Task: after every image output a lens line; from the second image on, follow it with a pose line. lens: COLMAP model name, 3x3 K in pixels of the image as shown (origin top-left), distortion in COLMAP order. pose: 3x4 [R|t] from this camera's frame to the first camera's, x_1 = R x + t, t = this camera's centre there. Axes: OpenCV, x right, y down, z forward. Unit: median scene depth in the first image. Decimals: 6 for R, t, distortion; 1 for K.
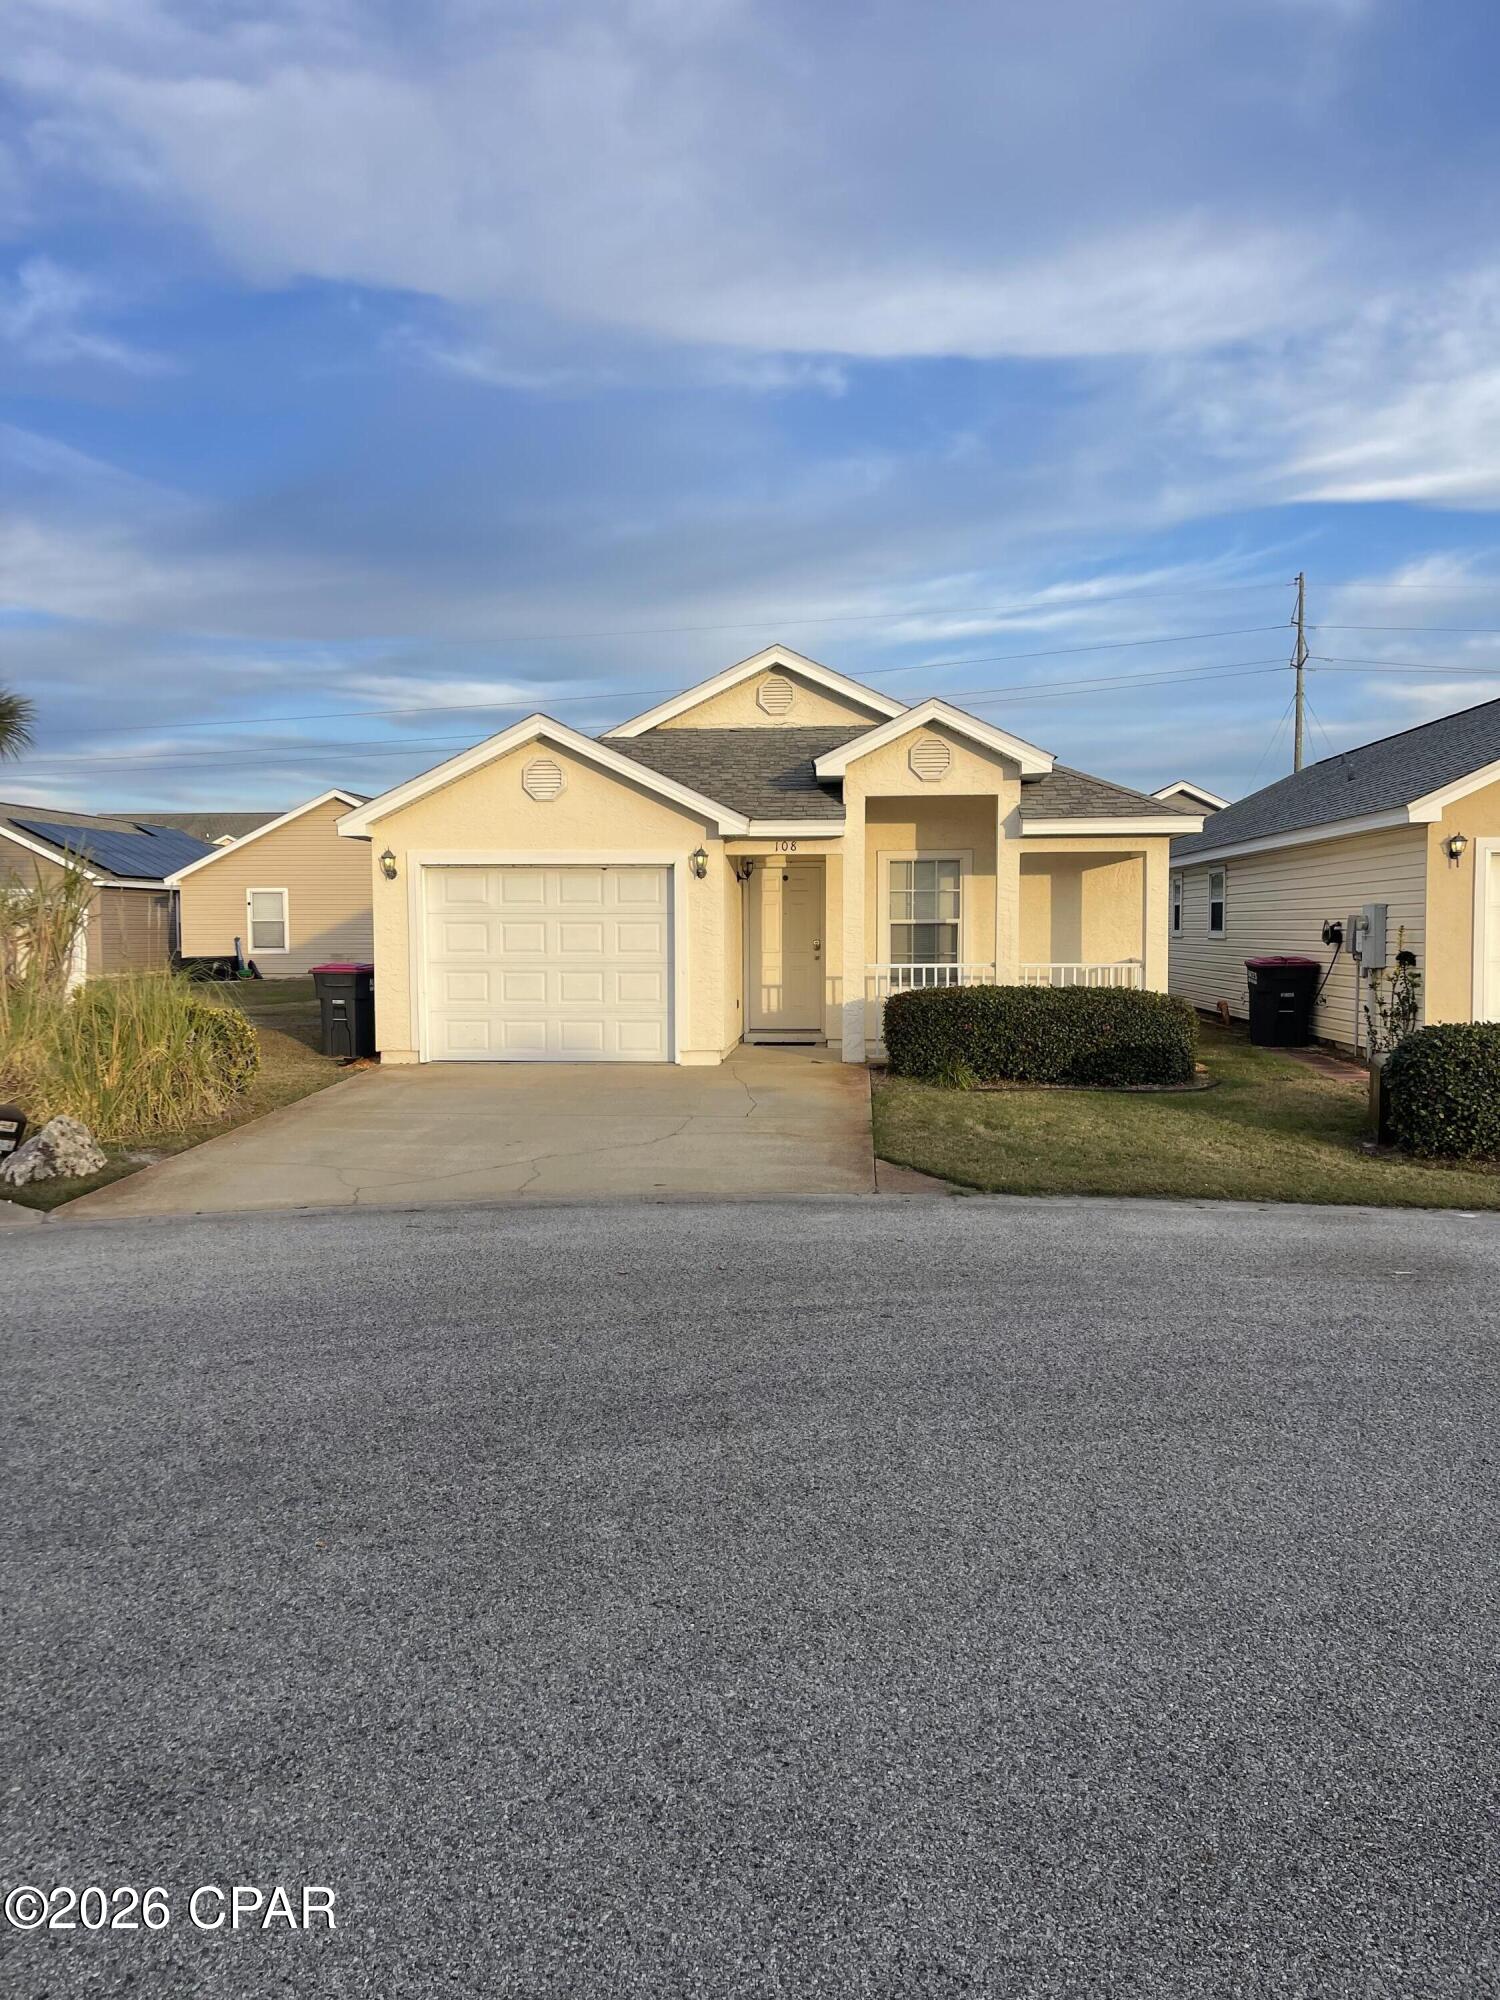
lens RADIAL K [[1521.3, 0, 750.0], [0, 1521.3, 1000.0], [0, 0, 1]] dist [0.056326, -0.067793]
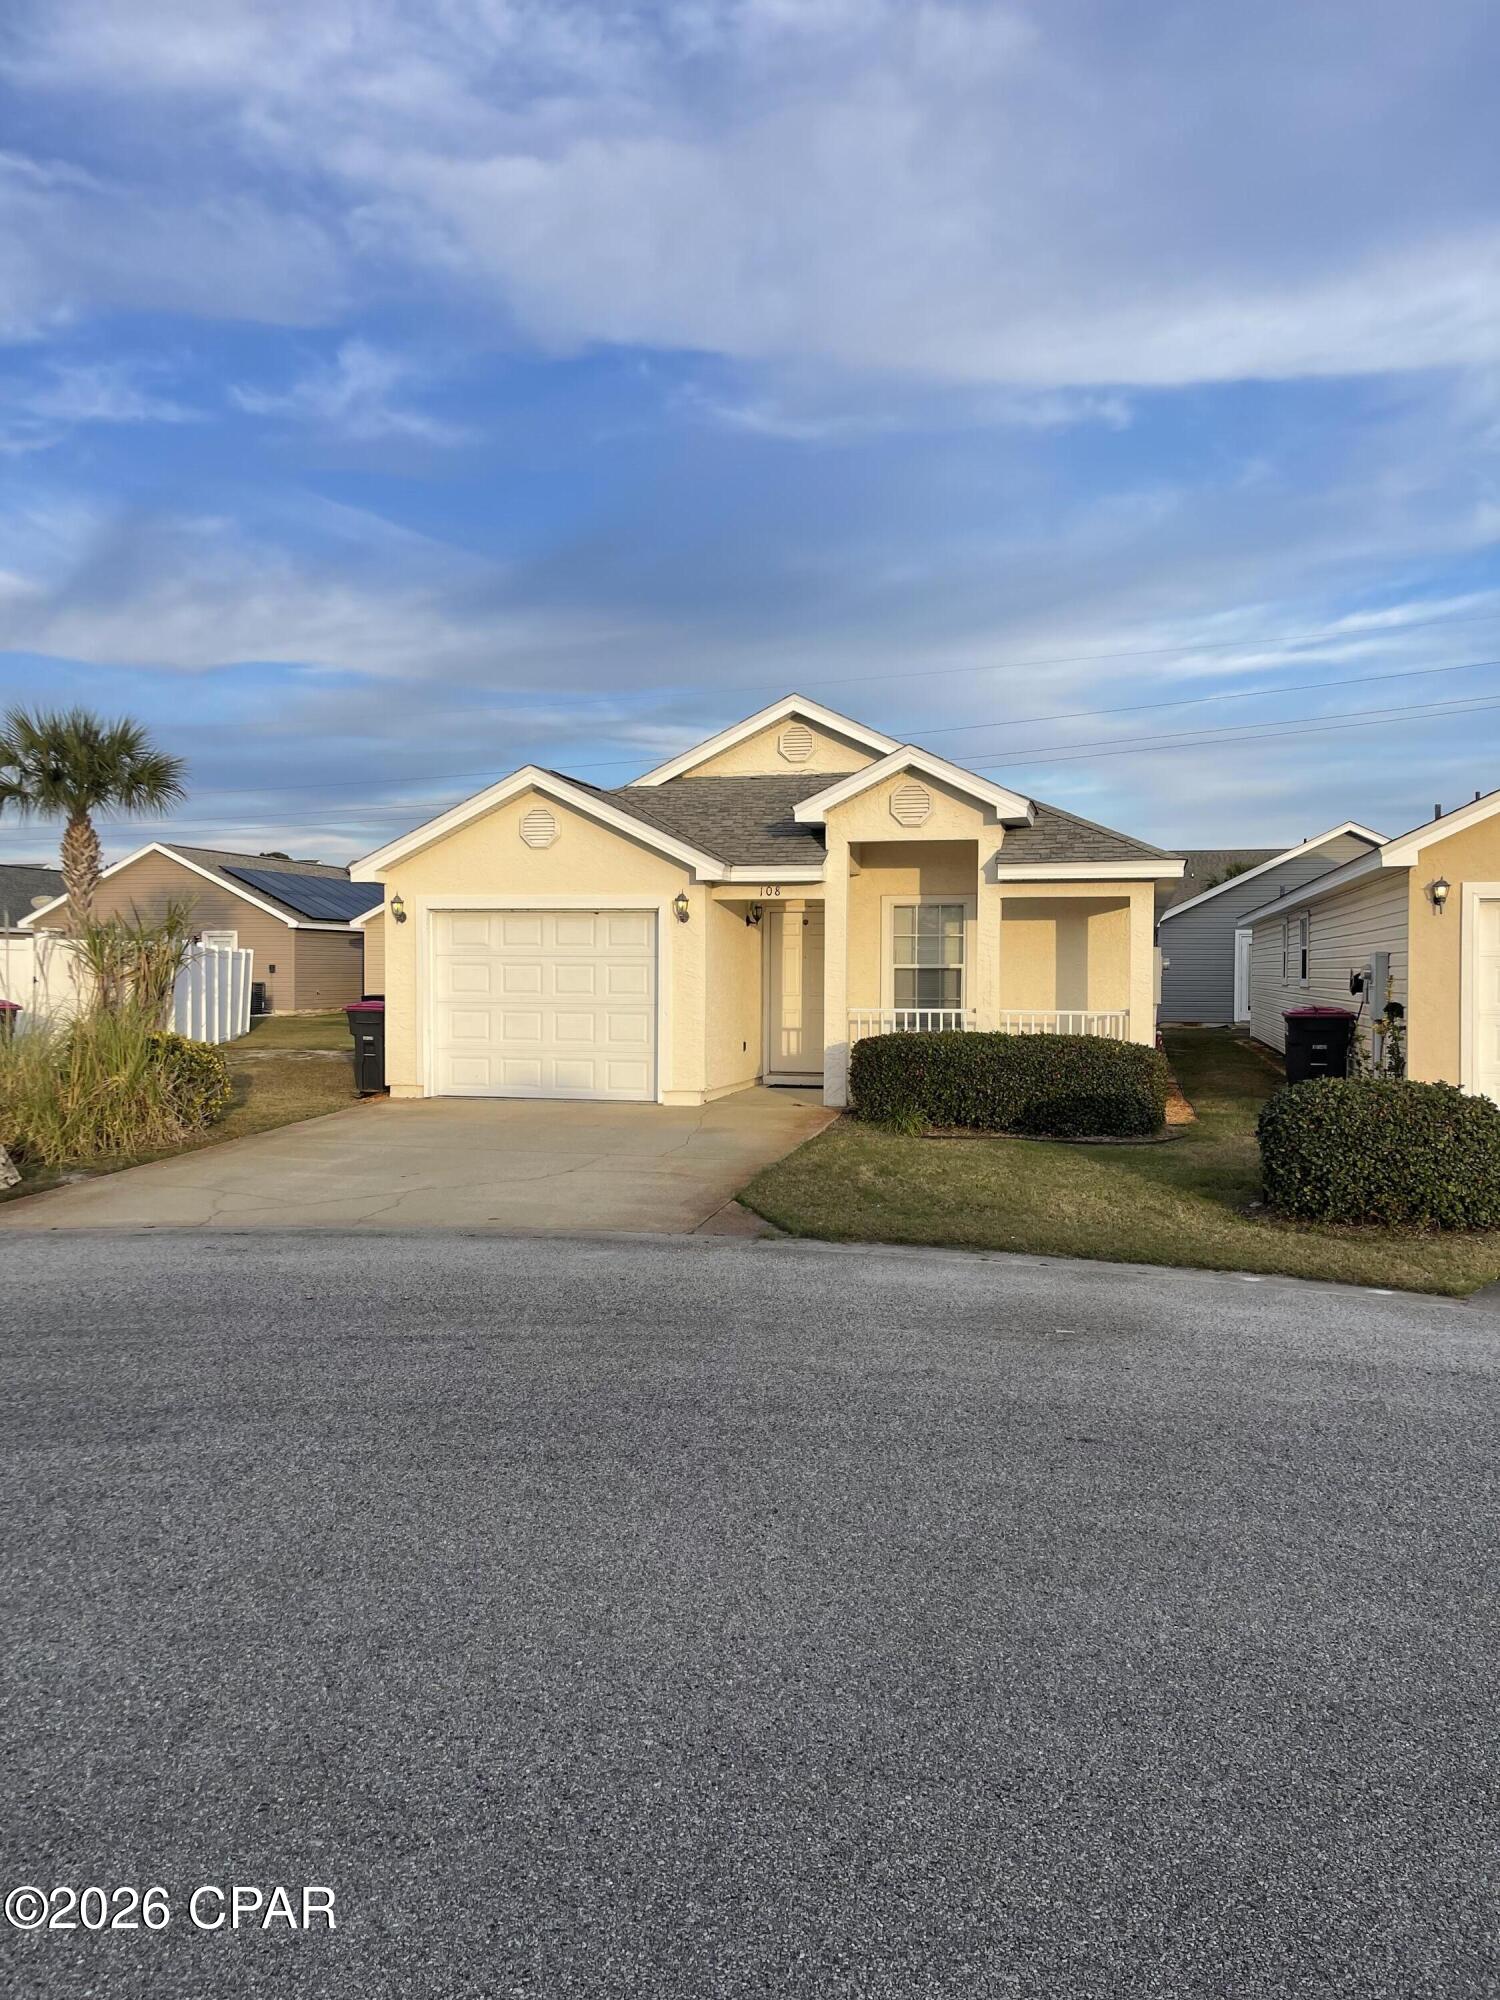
lens RADIAL K [[1514.0, 0, 755.5], [0, 1514.0, 1036.8], [0, 0, 1]] dist [0.049955, -0.046259]
pose [[0.985070, 0.015819, -0.171428, 0.190259], [-0.016344, 0.999865, -0.001650, -0.002474], [0.171379, 0.004427, 0.985195, 0.005391]]
